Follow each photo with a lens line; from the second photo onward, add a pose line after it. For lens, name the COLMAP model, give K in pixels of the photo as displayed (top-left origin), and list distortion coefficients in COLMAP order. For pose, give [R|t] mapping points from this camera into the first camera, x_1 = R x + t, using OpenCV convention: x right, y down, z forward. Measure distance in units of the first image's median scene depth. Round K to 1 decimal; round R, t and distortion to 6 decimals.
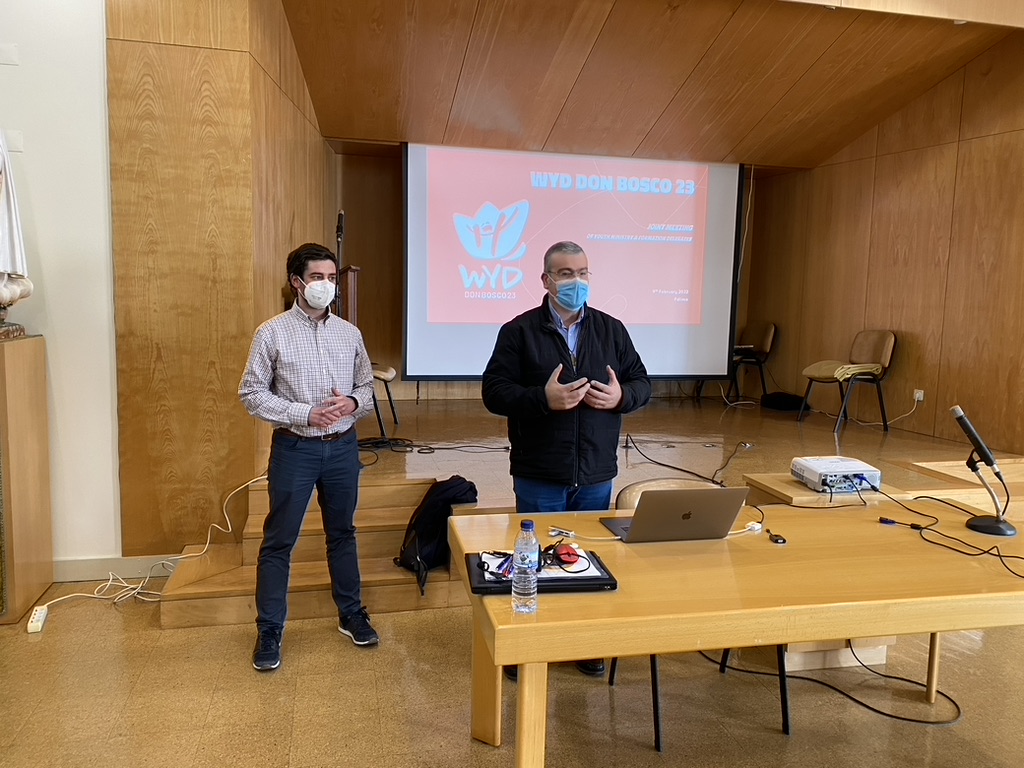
lens RADIAL K [[796.5, 0, 512.0], [0, 796.5, 384.0], [0, 0, 1]] dist [0.002888, 0.007707]
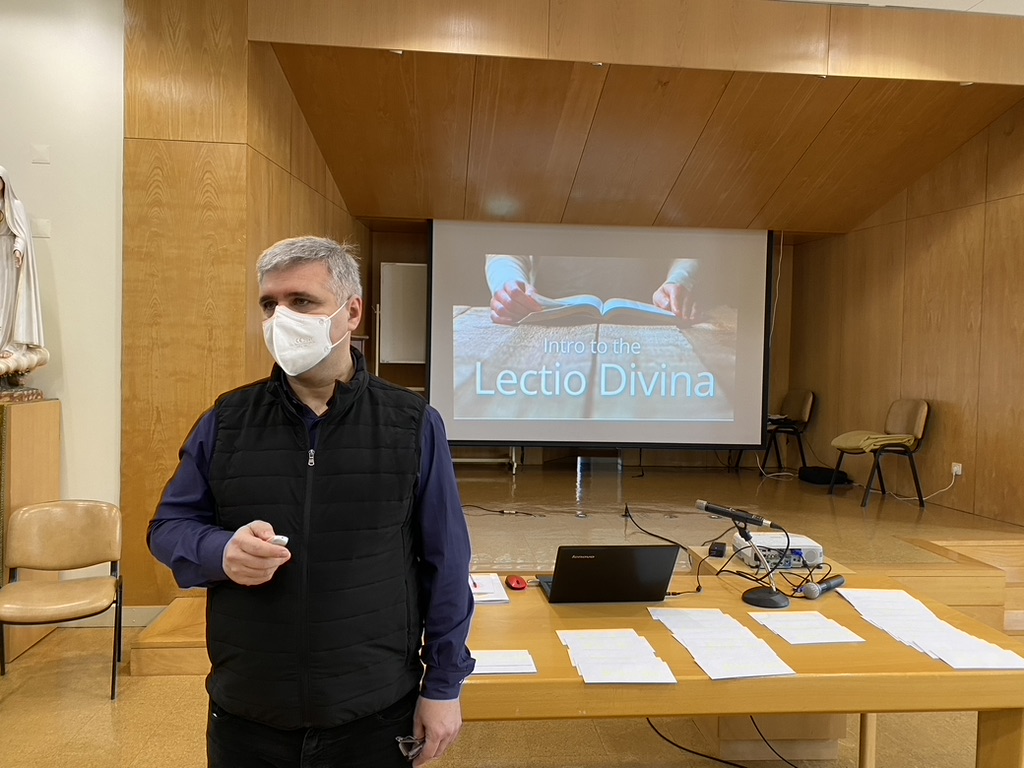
lens RADIAL K [[796.5, 0, 512.0], [0, 796.5, 384.0], [0, 0, 1]] dist [0.002888, 0.007707]
pose [[0.989647, 0.003115, -0.143486, 0.157906], [-0.015230, 0.996399, -0.083413, 0.001008], [0.142709, 0.084734, 0.986131, -0.005614]]
